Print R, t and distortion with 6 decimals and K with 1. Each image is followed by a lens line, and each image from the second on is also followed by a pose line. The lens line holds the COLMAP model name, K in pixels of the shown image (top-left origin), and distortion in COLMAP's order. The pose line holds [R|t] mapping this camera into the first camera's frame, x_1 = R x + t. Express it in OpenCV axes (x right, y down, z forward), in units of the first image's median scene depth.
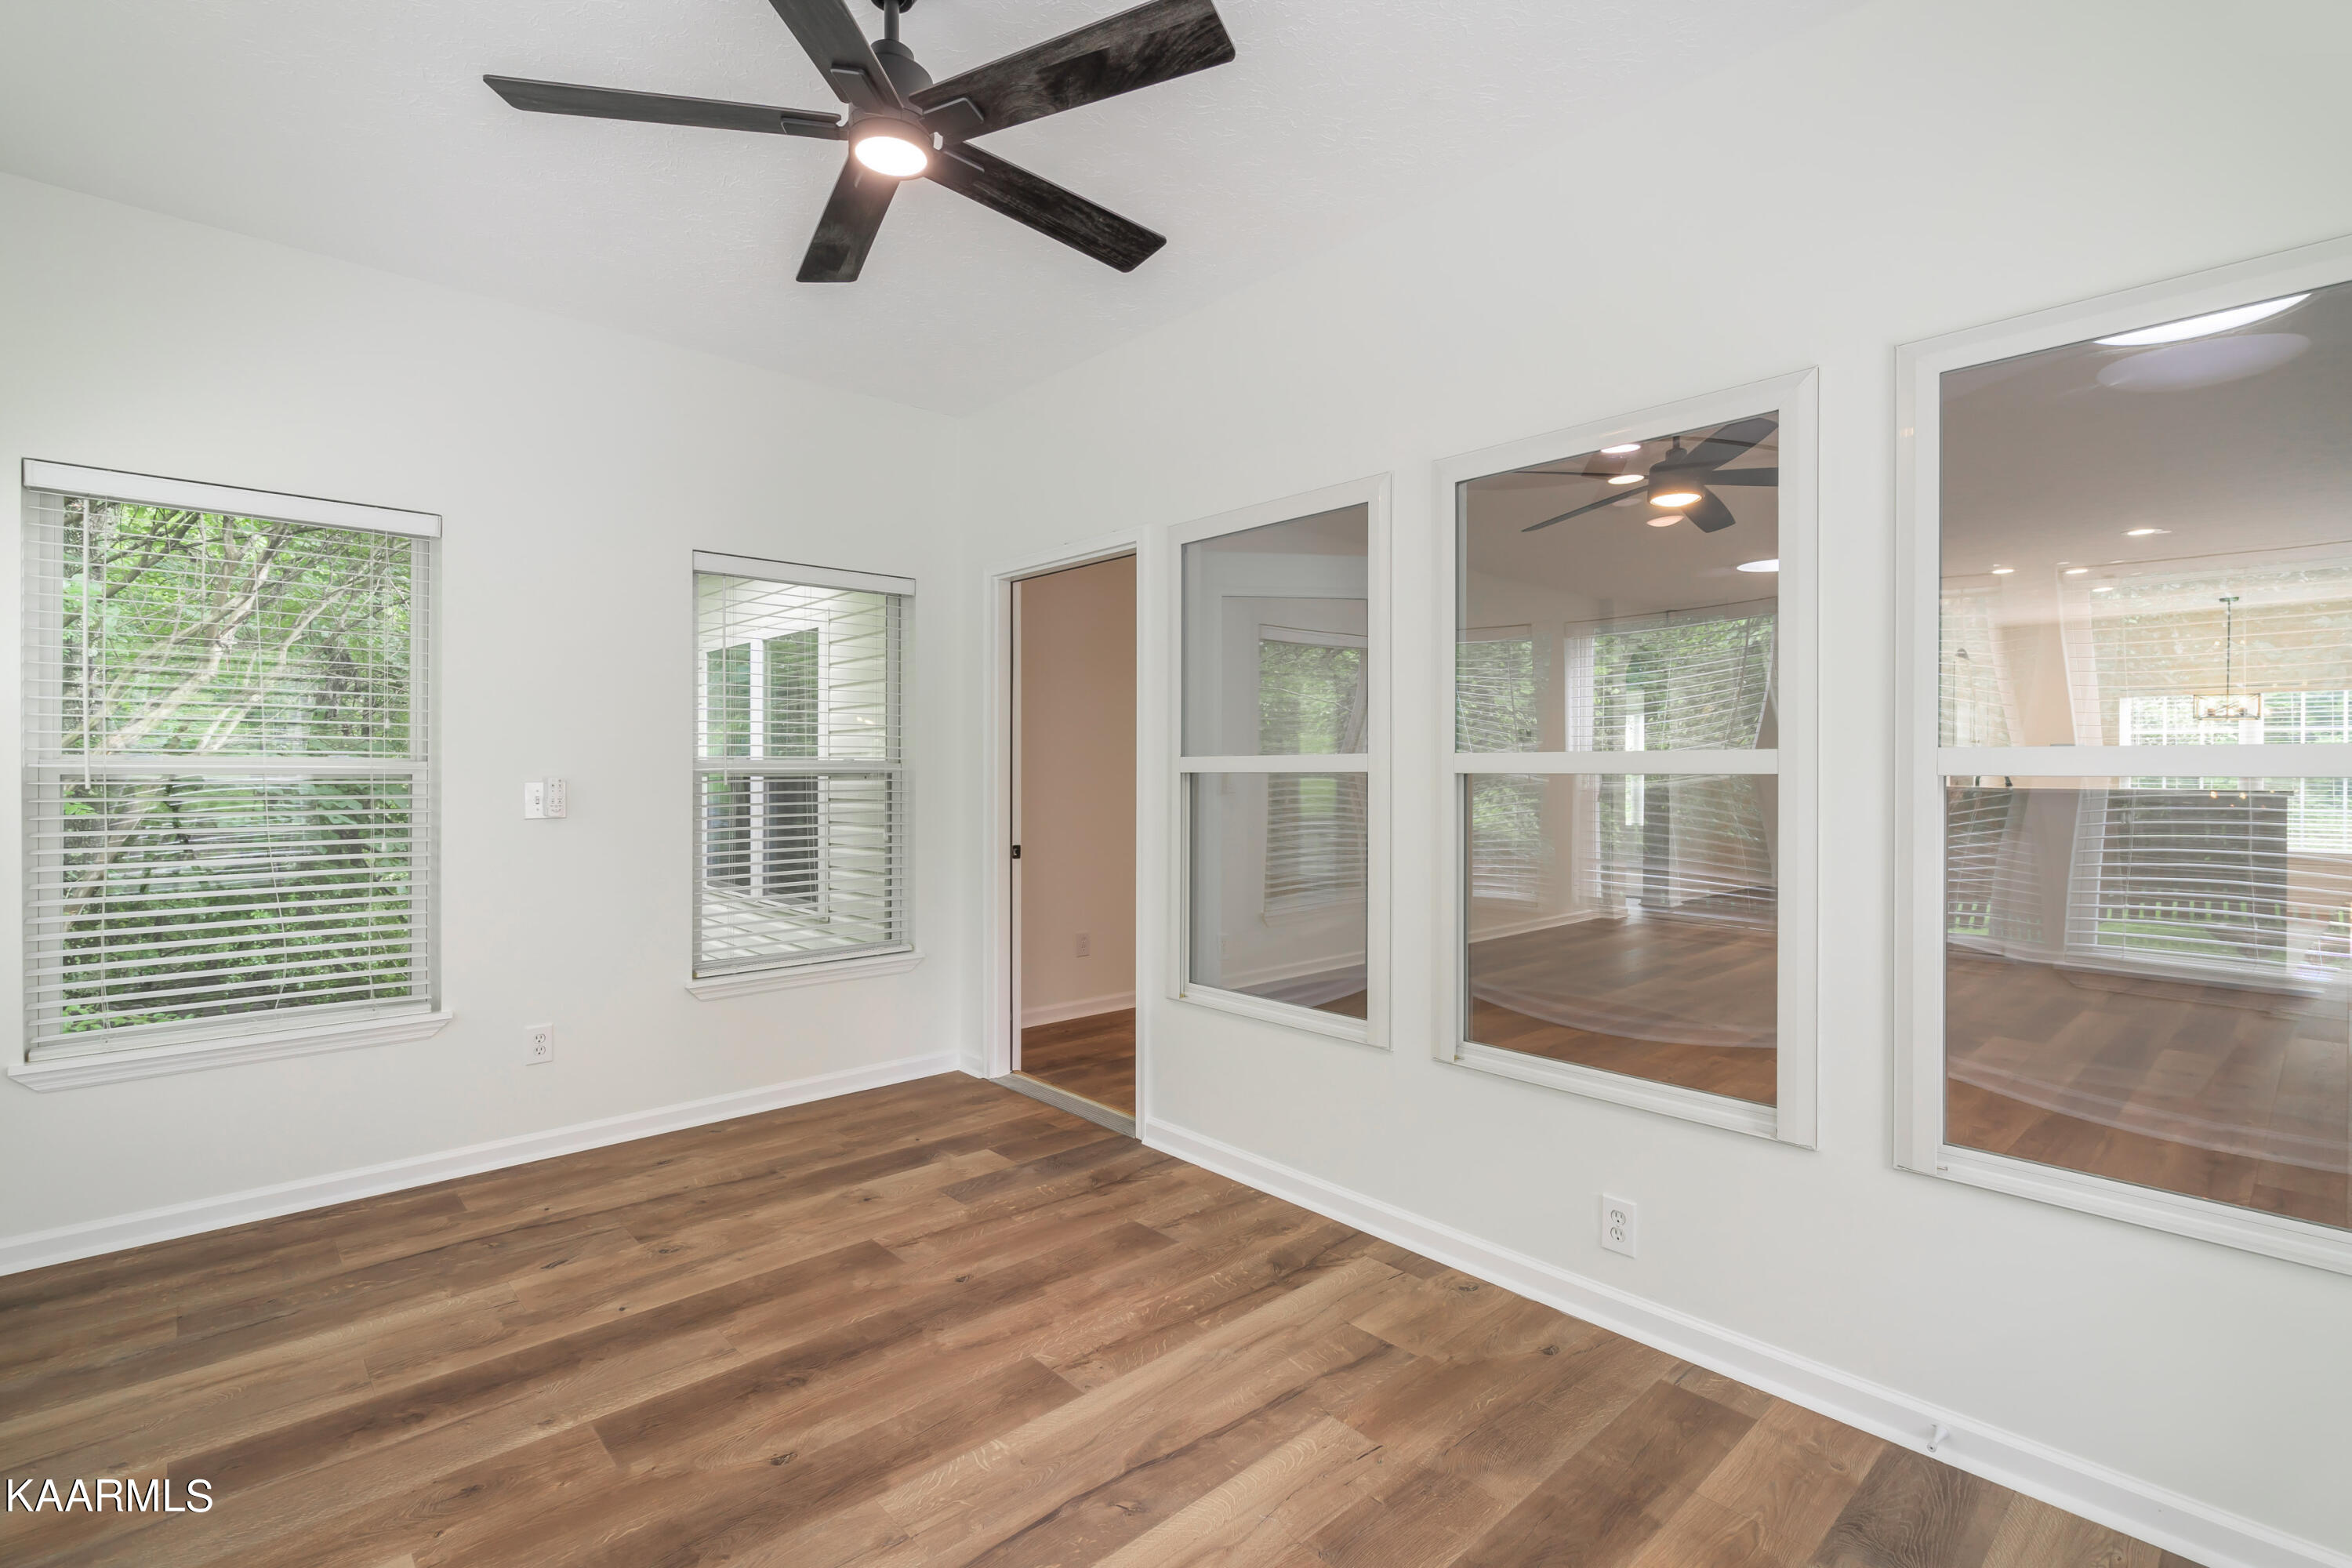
lens RADIAL K [[1067.9, 0, 1176.0], [0, 1067.9, 784.0], [0, 0, 1]] dist [0.000005, 0.000142]
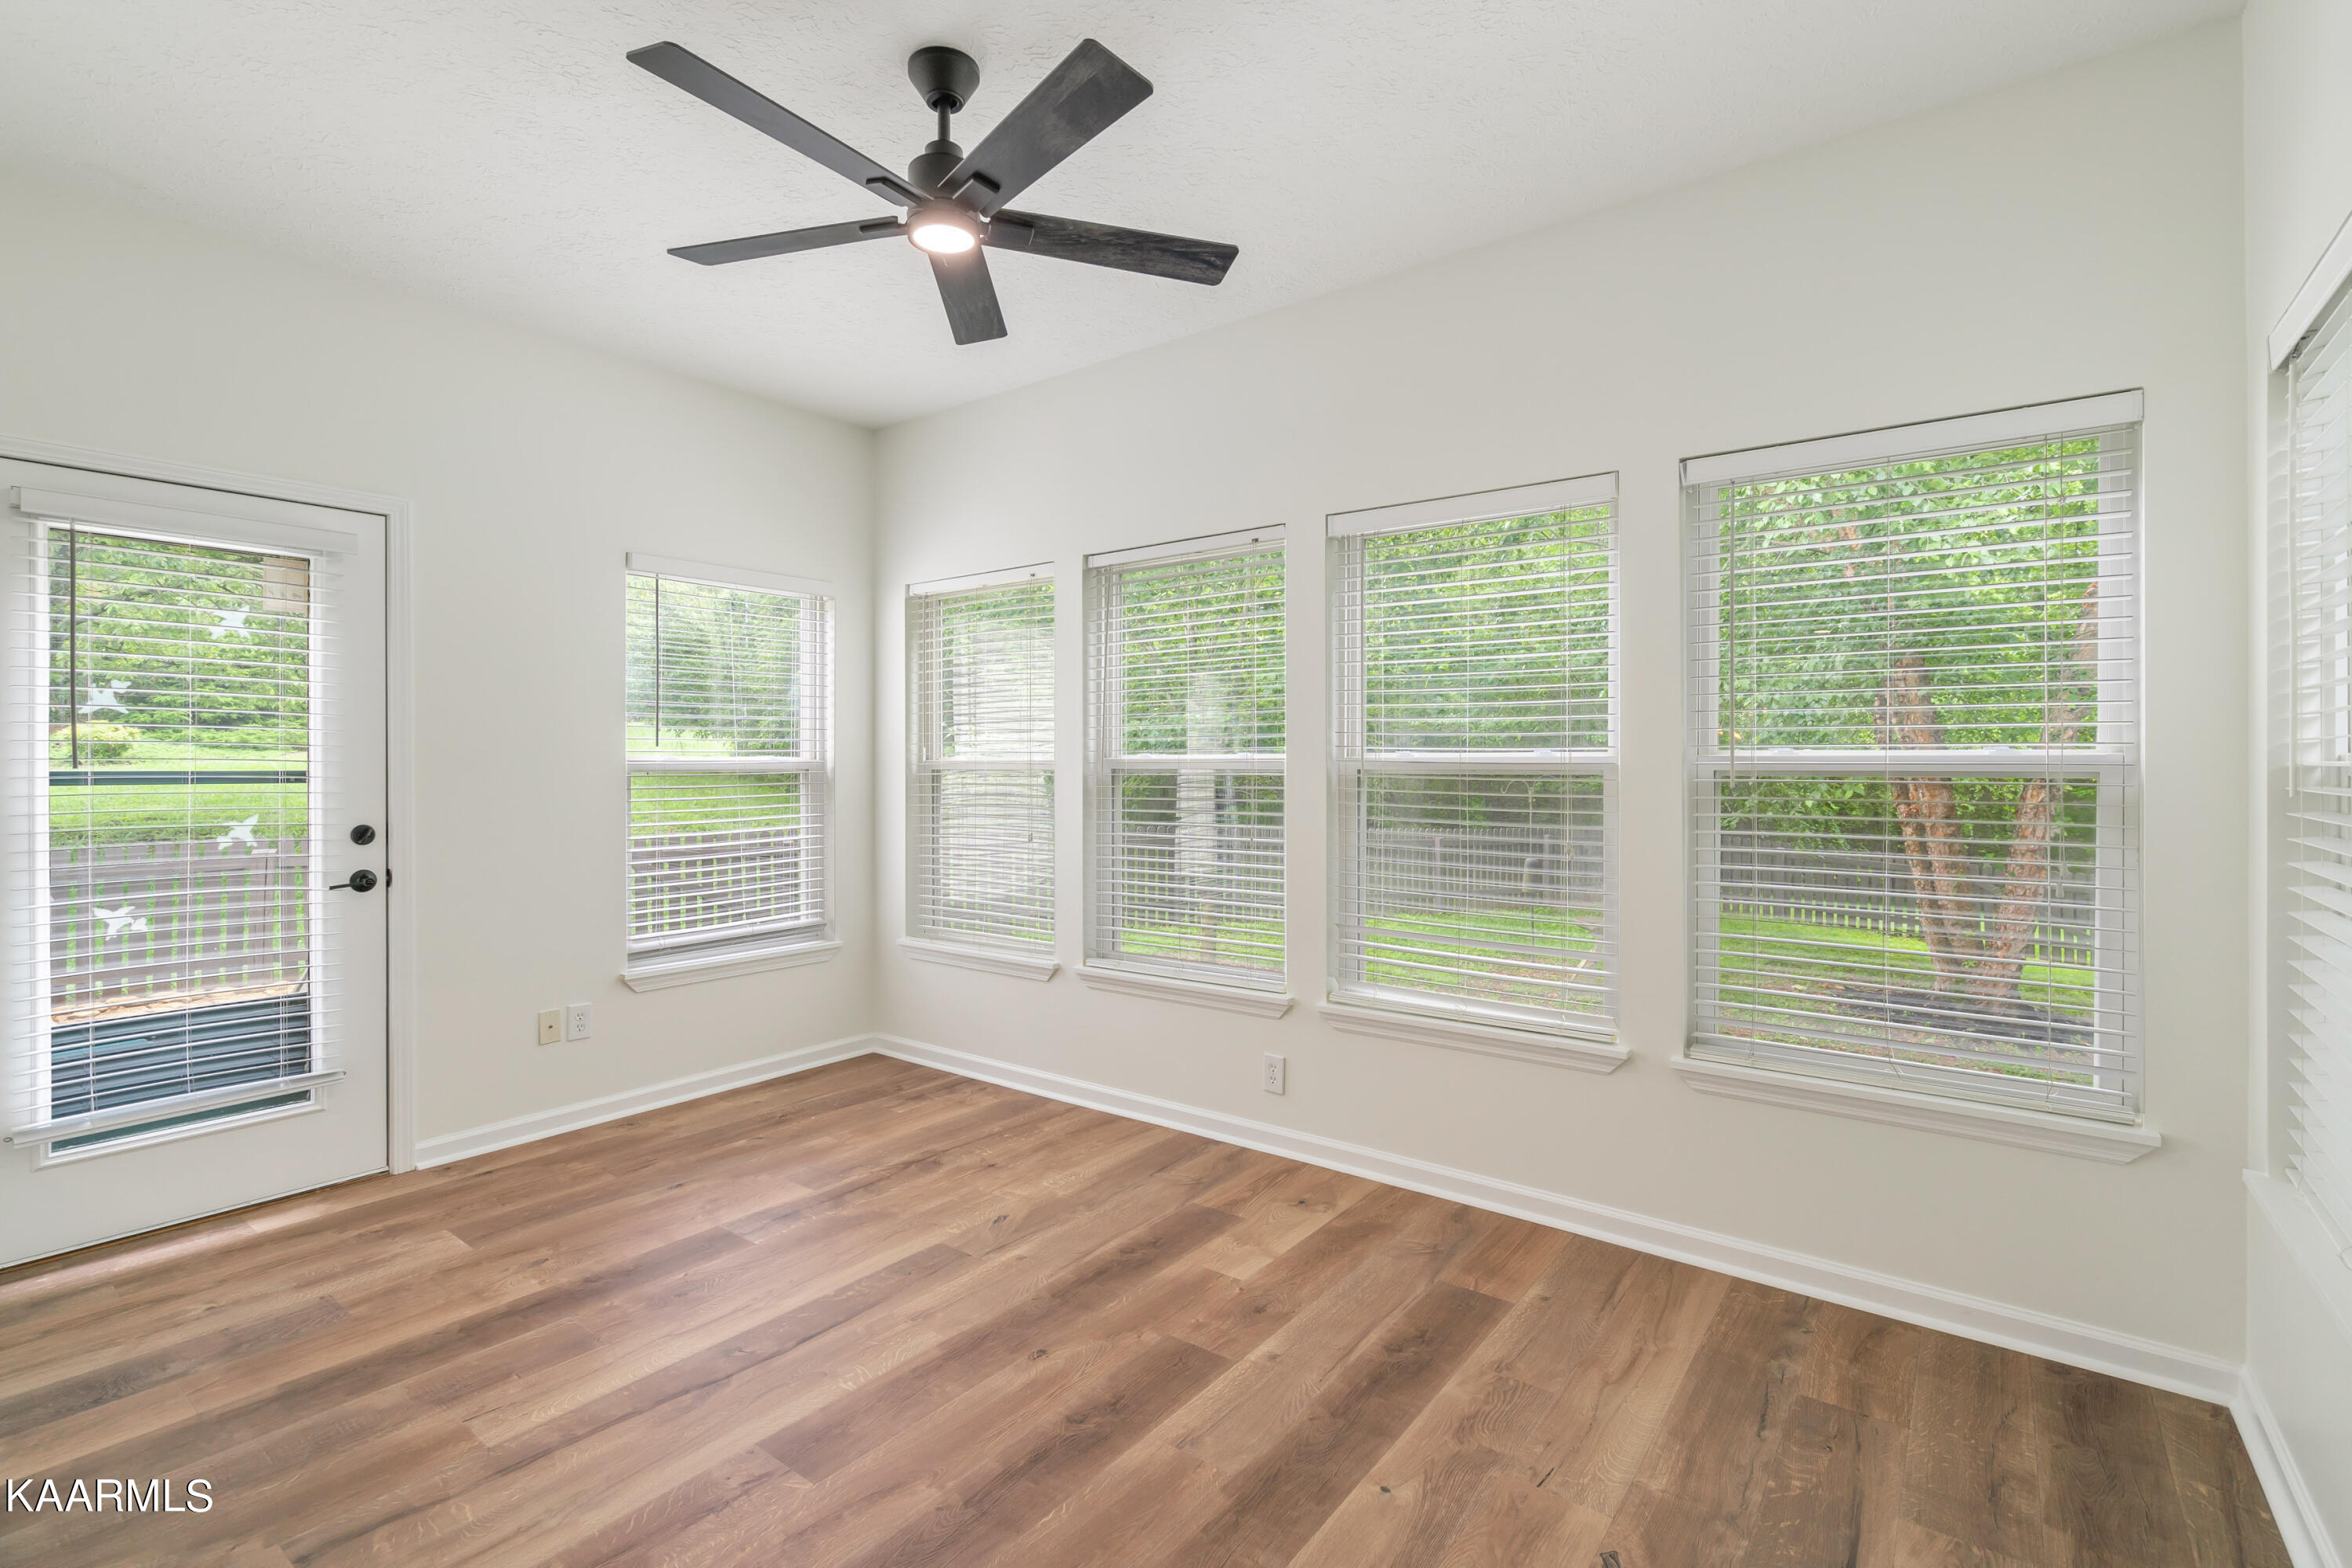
lens RADIAL K [[1067.9, 0, 1176.0], [0, 1067.9, 784.0], [0, 0, 1]] dist [0.000005, 0.000142]
pose [[-0.984511, 0.002239, -0.175310, -0.274597], [-0.003036, 0.999551, 0.029815, -0.026032], [0.175298, 0.029885, -0.984062, 1.899703]]
